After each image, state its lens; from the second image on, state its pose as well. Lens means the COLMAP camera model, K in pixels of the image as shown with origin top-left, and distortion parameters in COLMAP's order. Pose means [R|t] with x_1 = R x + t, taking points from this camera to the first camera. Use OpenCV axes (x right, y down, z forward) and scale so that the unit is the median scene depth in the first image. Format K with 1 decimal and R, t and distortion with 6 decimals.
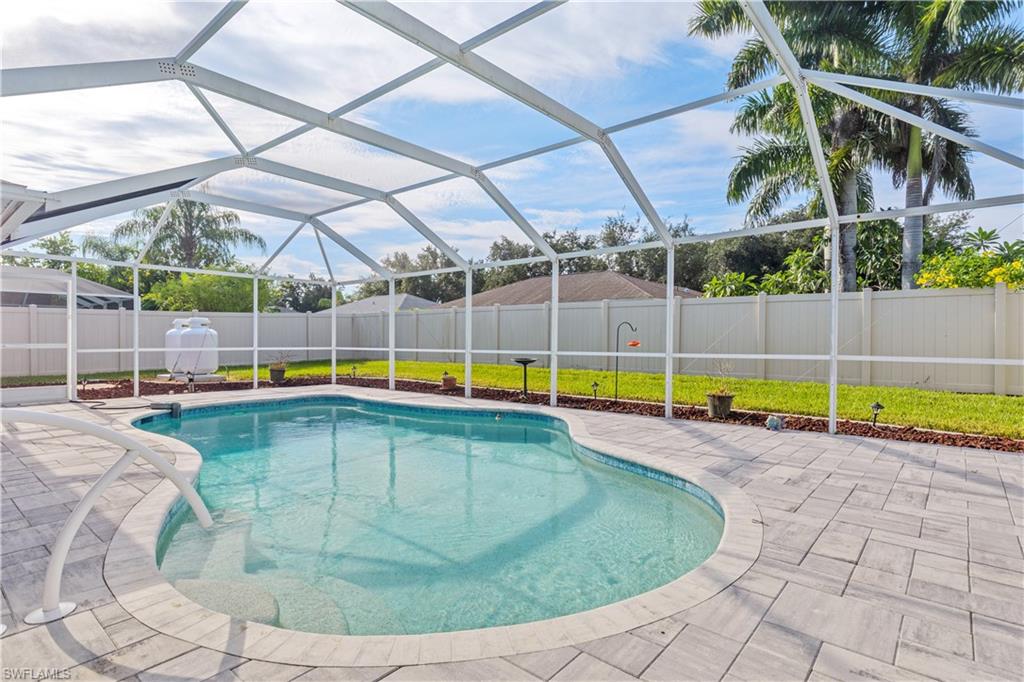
lens RADIAL K [[523.5, 0, 511.3], [0, 523.5, 342.3], [0, 0, 1]] dist [-0.000998, -0.001559]
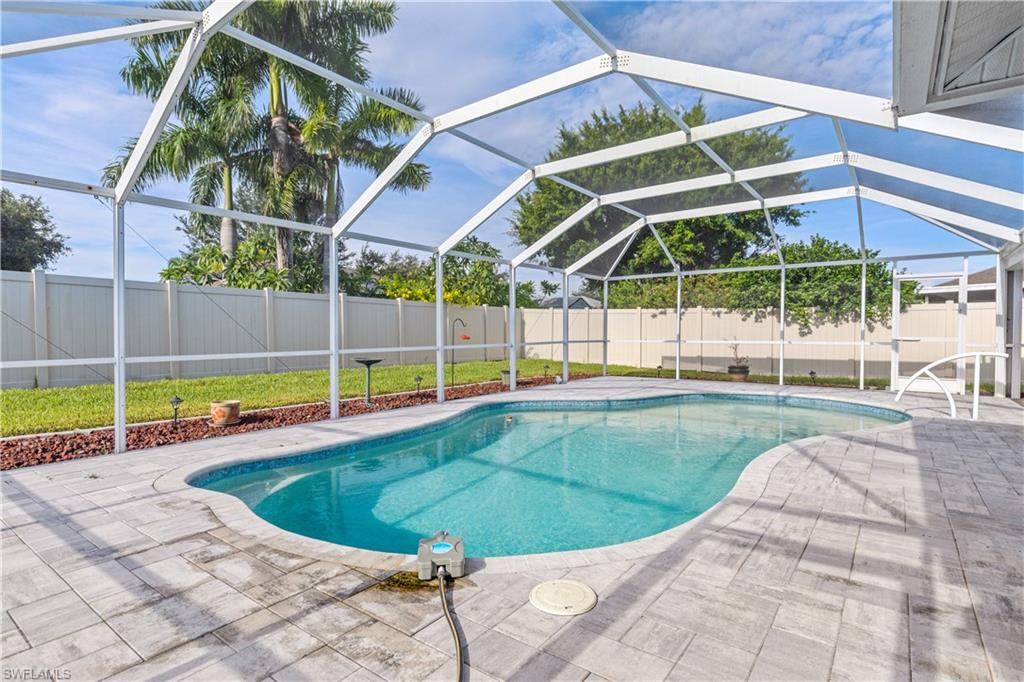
lens RADIAL K [[523.5, 0, 510.1], [0, 523.5, 343.2], [0, 0, 1]] dist [-0.000998, -0.001559]
pose [[-0.065234, -0.020724, 0.997655, -0.867072], [0.014181, 0.999664, 0.021693, -0.007778], [-0.997769, 0.015562, -0.064919, 0.886021]]
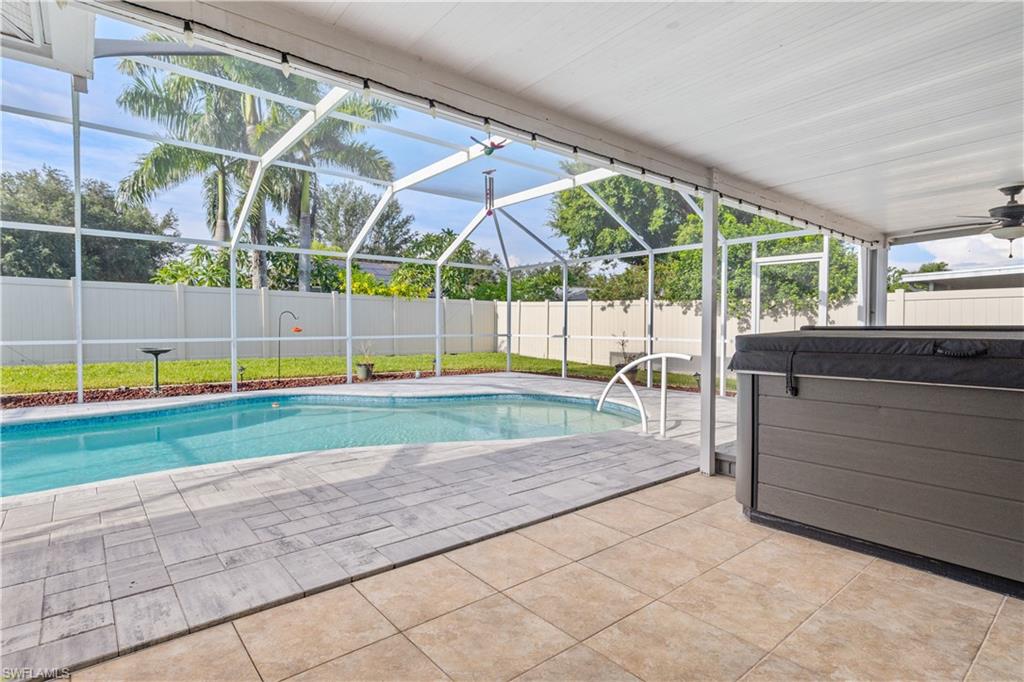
lens RADIAL K [[523.5, 0, 513.5], [0, 523.5, 341.2], [0, 0, 1]] dist [-0.000998, -0.001559]
pose [[0.167327, -0.029265, 0.985467, -0.786780], [0.007061, 0.999569, 0.028485, -0.001597], [-0.985876, 0.002192, 0.167461, 0.280492]]
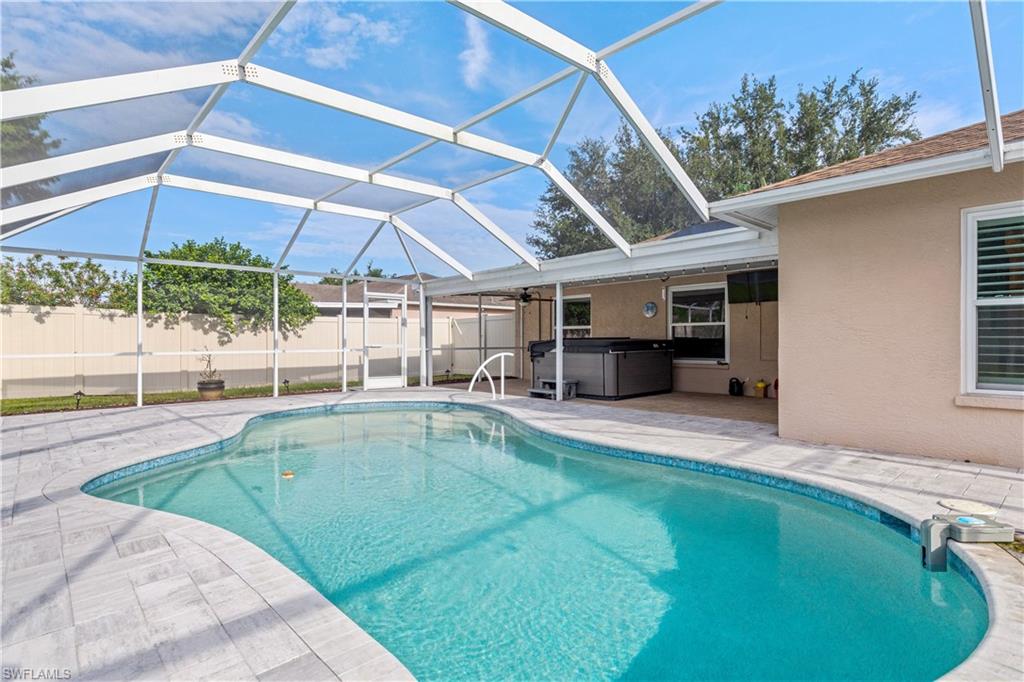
lens RADIAL K [[523.5, 0, 522.1], [0, 523.5, 339.1], [0, 0, 1]] dist [-0.000998, -0.001559]
pose [[-0.993966, 0.005157, 0.109566, -0.360542], [0.006302, 0.999929, 0.010103, -0.008759], [-0.109506, 0.010733, -0.993928, 1.247090]]
